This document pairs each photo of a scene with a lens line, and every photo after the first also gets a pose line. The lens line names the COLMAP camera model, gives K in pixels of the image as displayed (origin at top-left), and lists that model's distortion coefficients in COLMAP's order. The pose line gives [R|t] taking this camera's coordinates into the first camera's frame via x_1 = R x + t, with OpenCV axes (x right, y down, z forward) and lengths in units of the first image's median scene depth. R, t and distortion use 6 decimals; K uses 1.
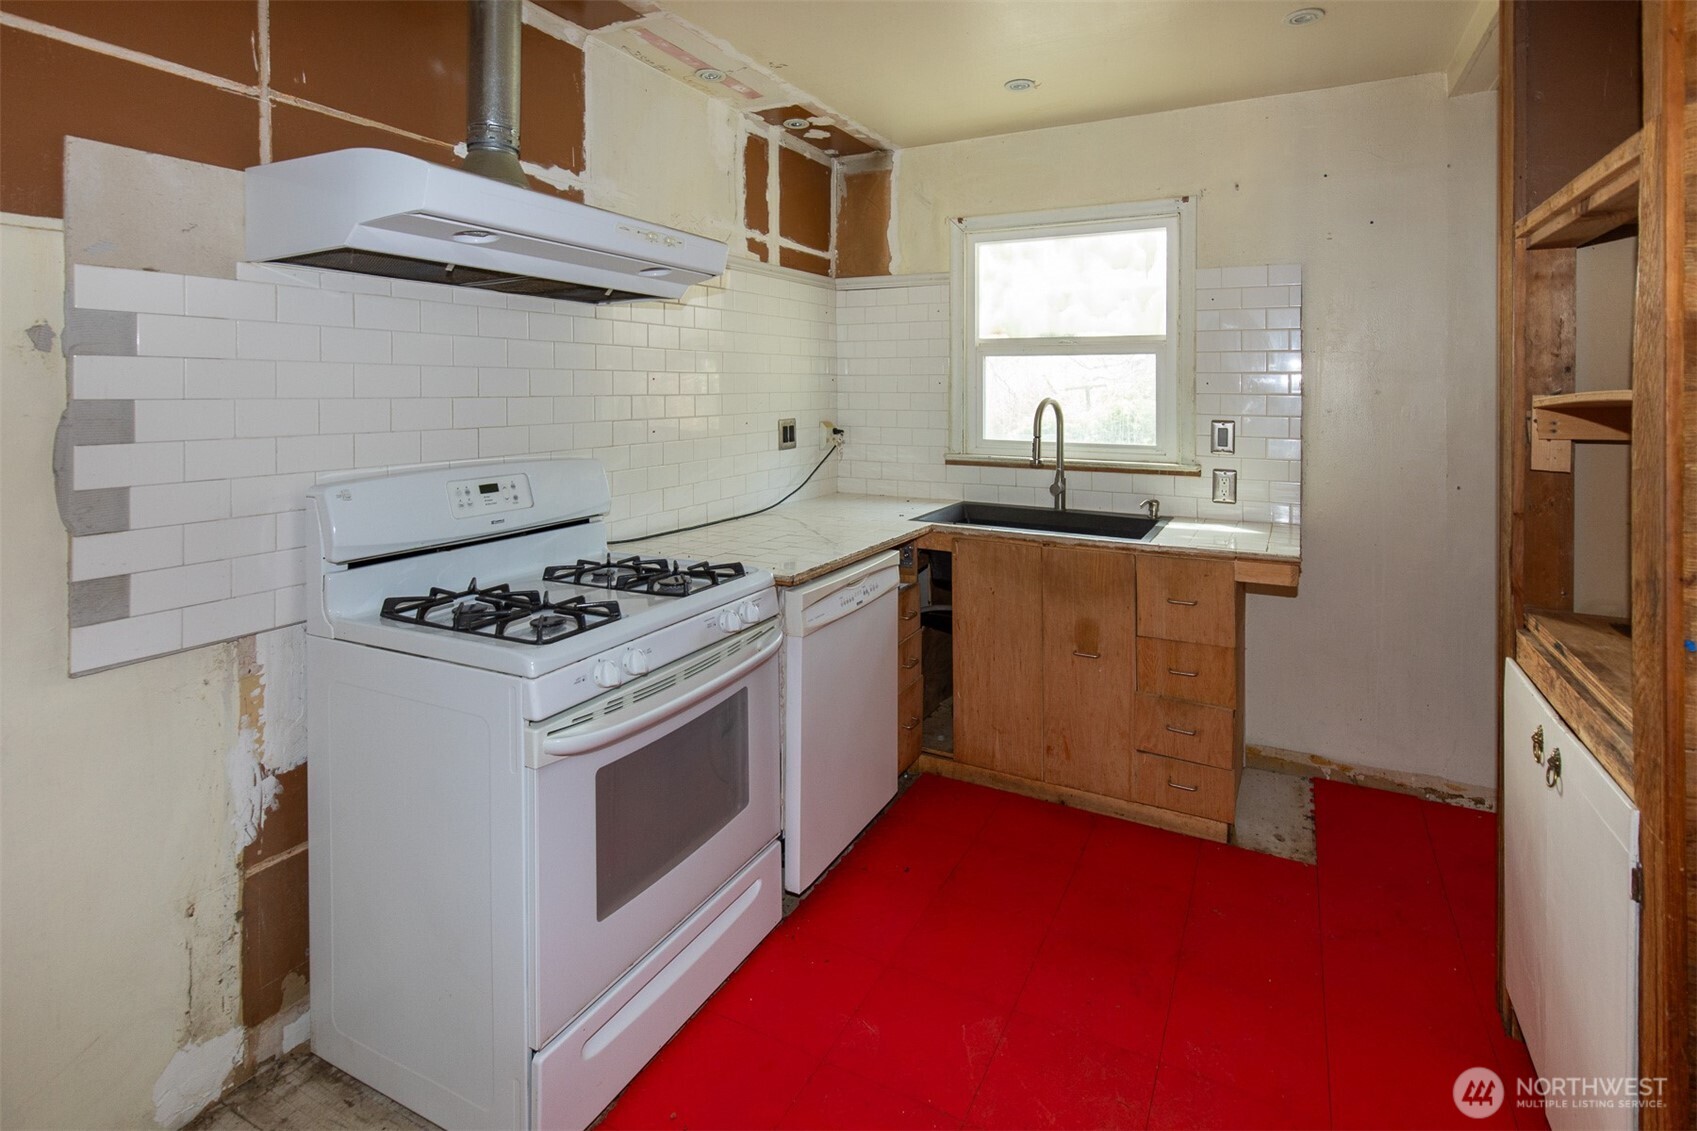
lens RADIAL K [[822.7, 0, 845.0], [0, 822.7, 395.0], [0, 0, 1]] dist [0.003613, 0.000210]
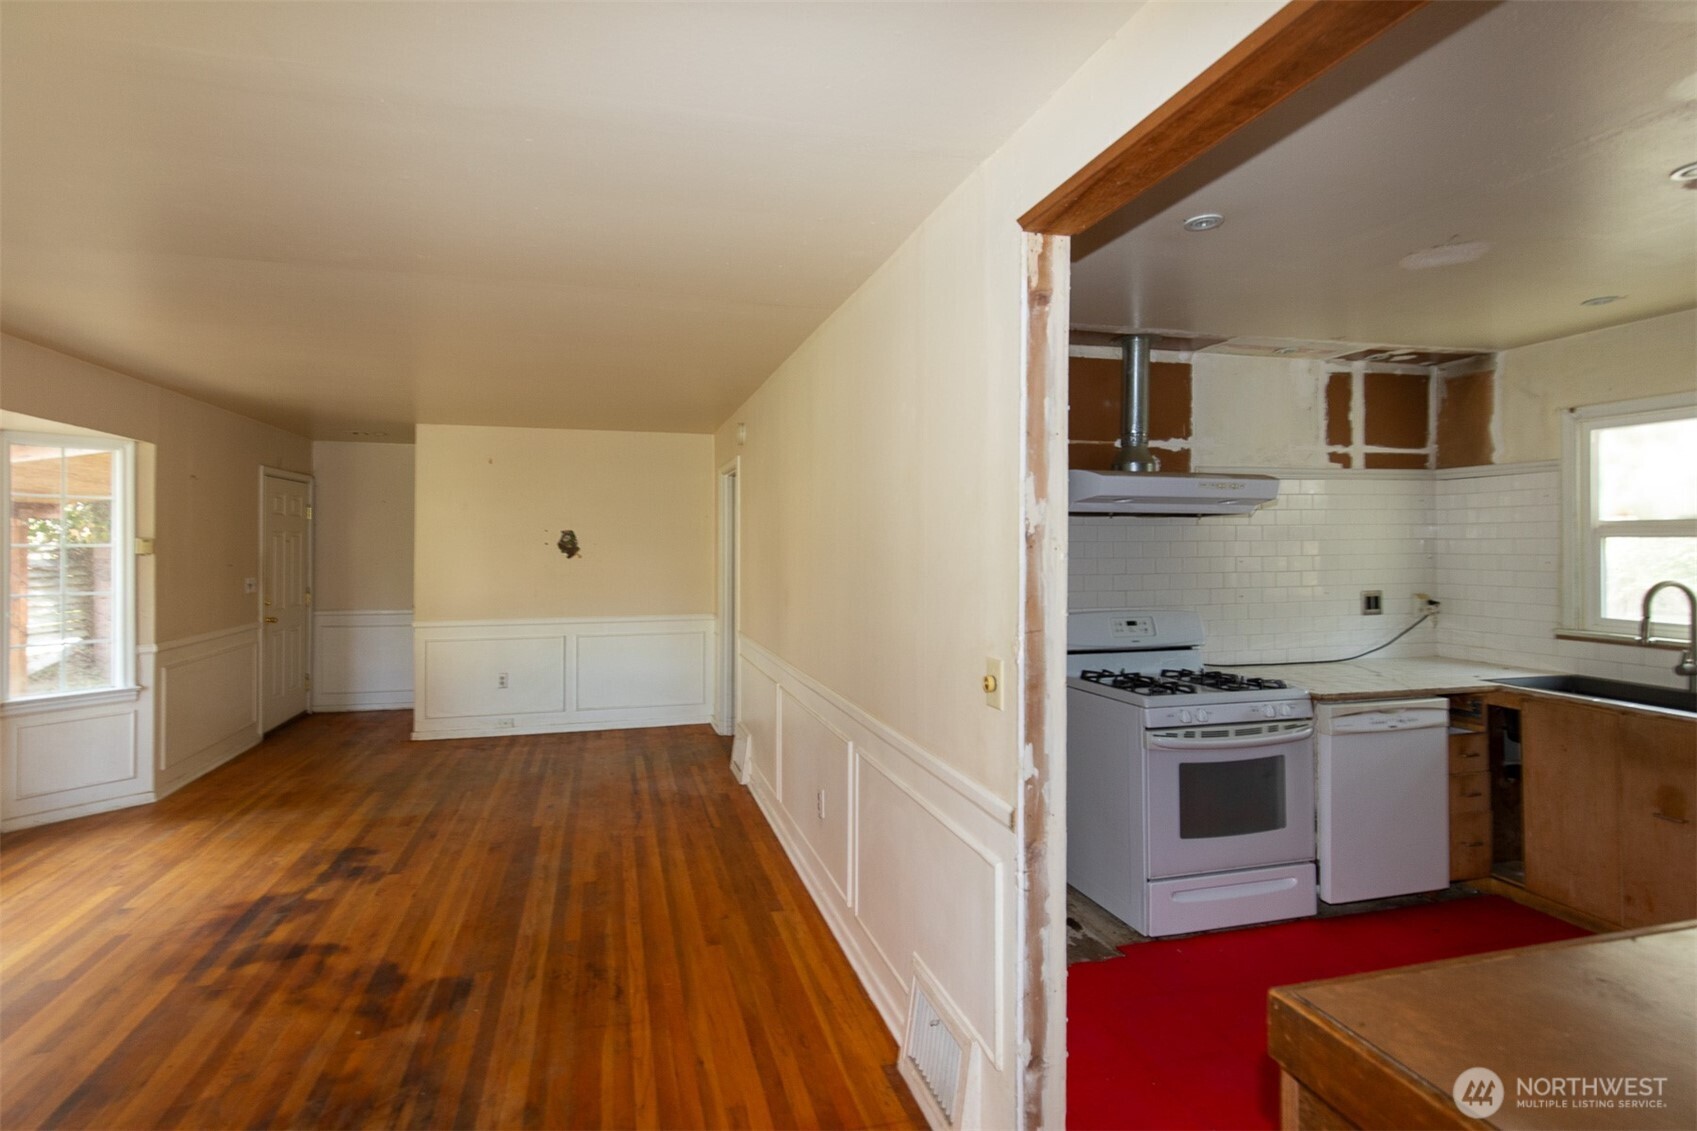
lens RADIAL K [[771.5, 0, 839.3], [0, 771.5, 552.1], [0, 0, 1]] dist [0.002392, 0.000210]
pose [[0.702277, 0.003053, -0.711898, 0.232715], [-0.004138, 0.999991, 0.000207, -0.031079], [0.711892, 0.002800, 0.702283, -0.470431]]
